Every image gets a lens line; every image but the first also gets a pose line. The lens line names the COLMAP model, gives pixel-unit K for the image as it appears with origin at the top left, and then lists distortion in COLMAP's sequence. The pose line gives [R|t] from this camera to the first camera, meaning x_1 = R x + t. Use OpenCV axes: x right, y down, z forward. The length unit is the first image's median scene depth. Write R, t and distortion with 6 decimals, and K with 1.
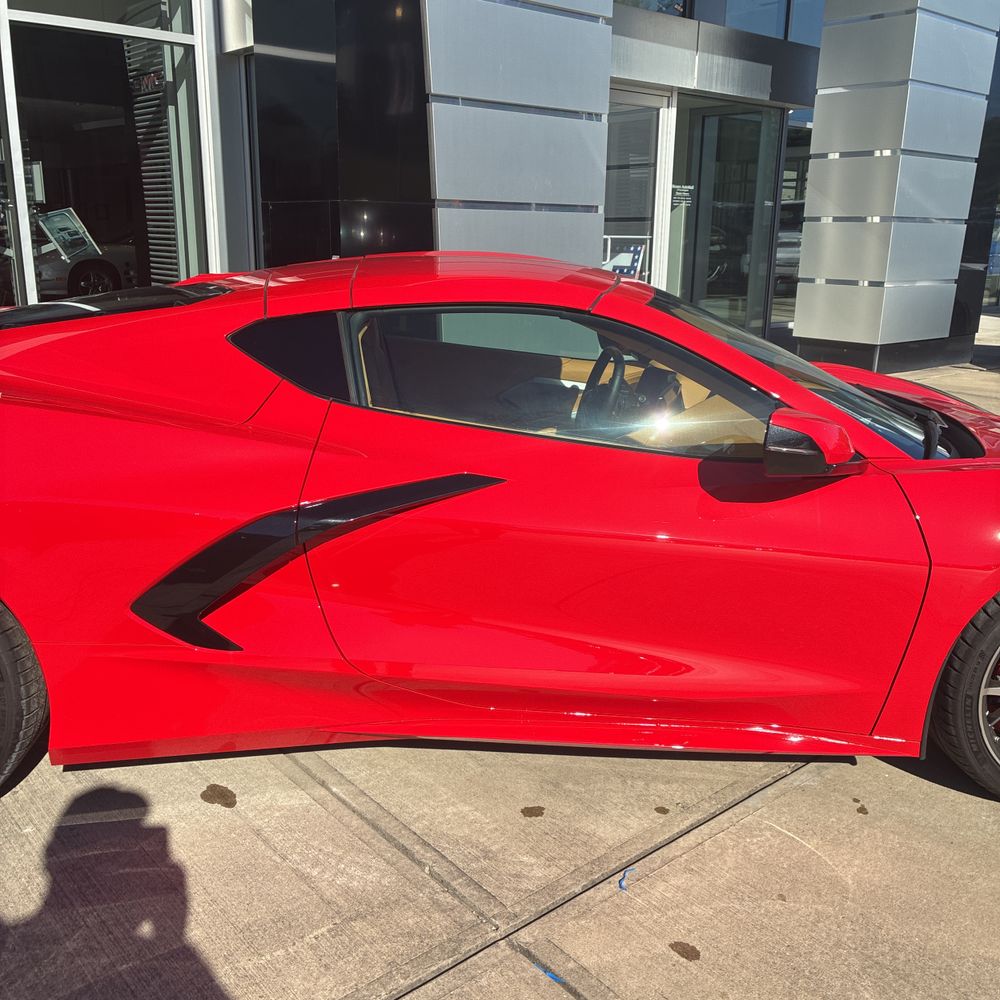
lens RADIAL K [[997.8, 0, 500.0], [0, 997.8, 500.0], [0, 0, 1]] dist [0.009619, 0.013083]
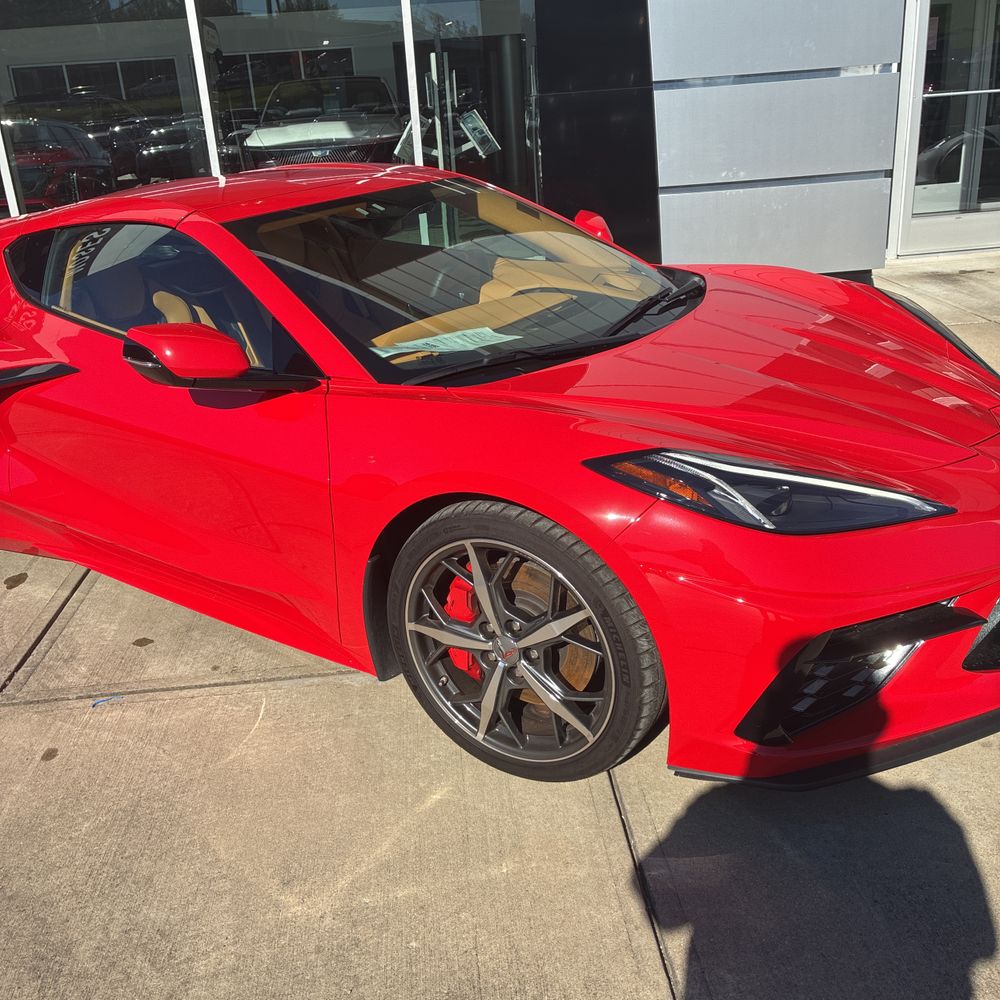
lens RADIAL K [[997.8, 0, 500.0], [0, 997.8, 500.0], [0, 0, 1]] dist [0.009619, 0.013083]
pose [[0.803111, 0.149760, -0.576702, 0.304894], [-0.081831, 0.986449, 0.142207, -0.019875], [0.590184, -0.067016, 0.804482, 0.081701]]
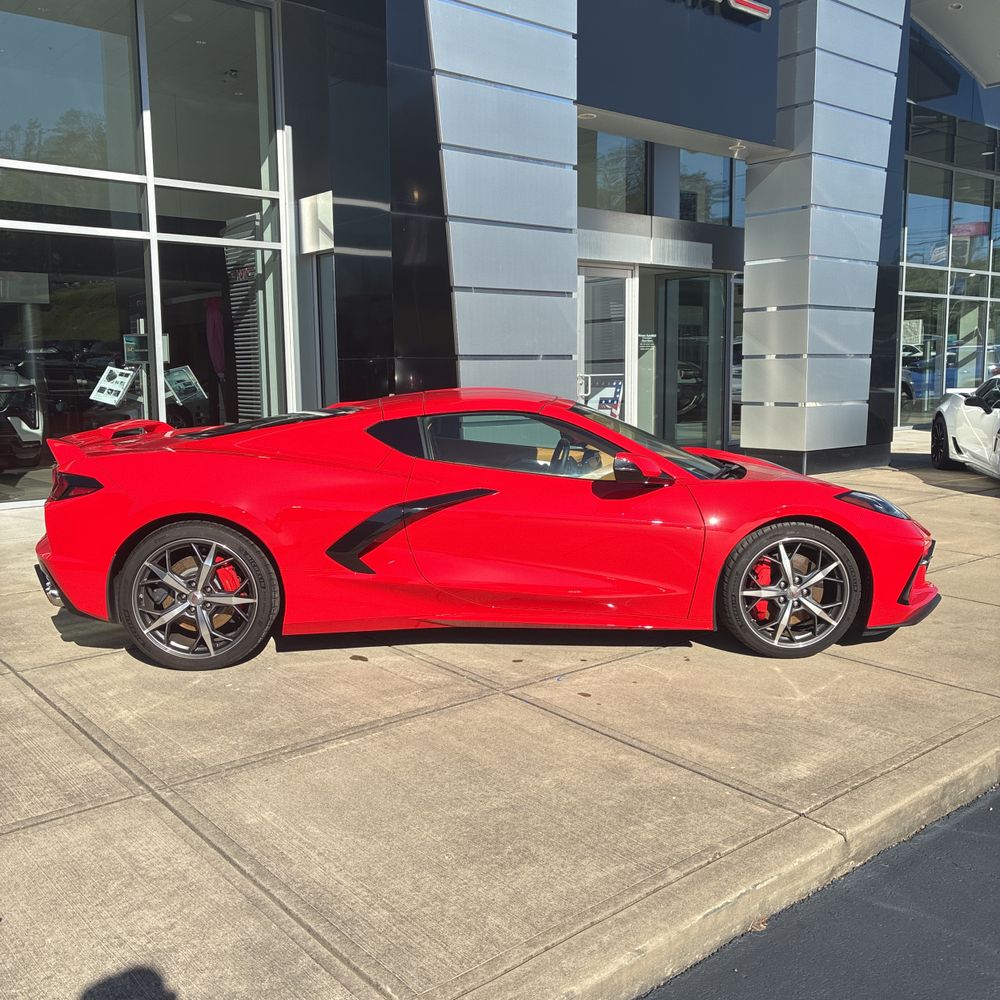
lens RADIAL K [[983.9, 0, 486.6], [0, 983.9, 477.9], [0, 0, 1]] dist [0.050898, -0.014126]
pose [[0.999287, -0.024521, -0.028722, 0.010381], [0.019786, 0.987738, -0.154861, 0.072842], [0.032167, 0.154182, 0.987519, -0.282380]]
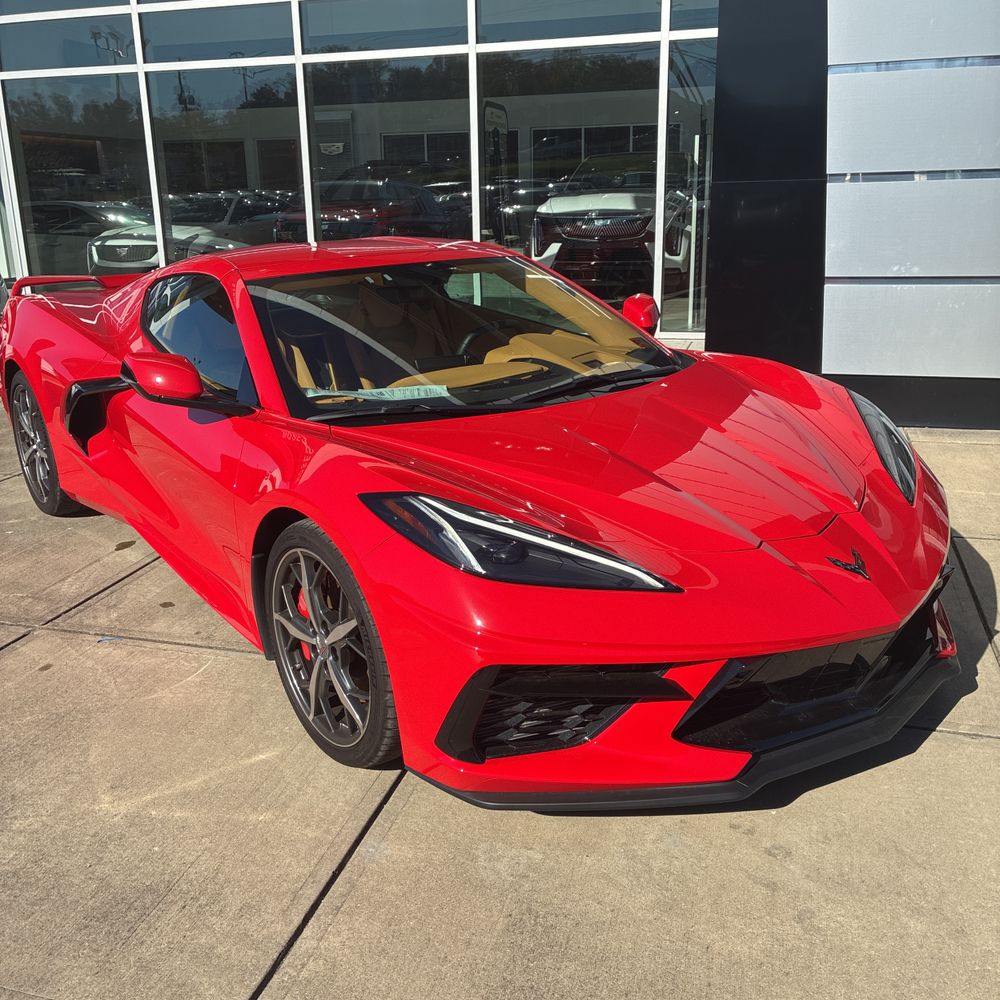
lens RADIAL K [[997.8, 0, 500.0], [0, 997.8, 500.0], [0, 0, 1]] dist [0.009619, 0.013083]
pose [[0.551150, 0.215185, -0.806182, 0.432228], [-0.192713, 0.972880, 0.127930, -0.039112], [0.811847, 0.084853, 0.577672, 0.148286]]
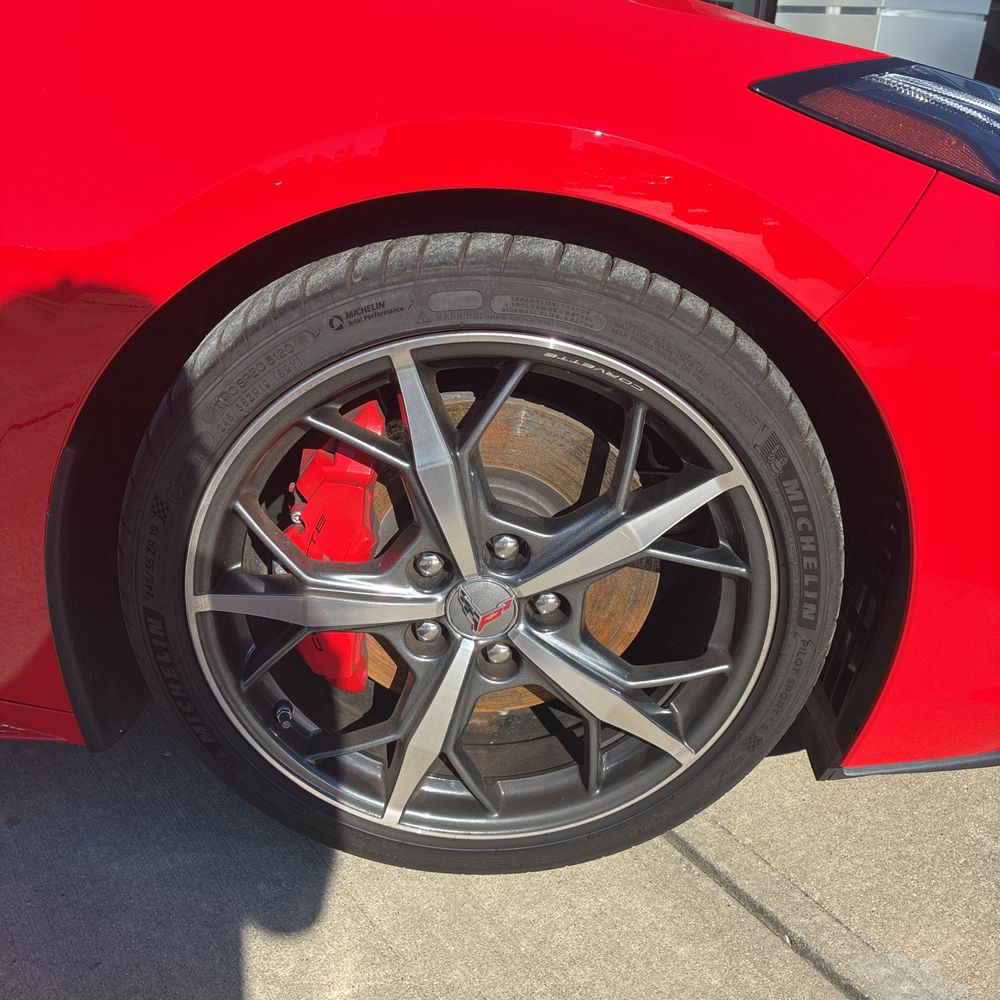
lens RADIAL K [[997.8, 0, 500.0], [0, 997.8, 500.0], [0, 0, 1]] dist [0.009619, 0.013083]
pose [[0.997517, 0.047006, -0.052446, 0.172524], [-0.036784, 0.982762, 0.181180, 0.022823], [0.060058, -0.178801, 0.982050, 0.181531]]
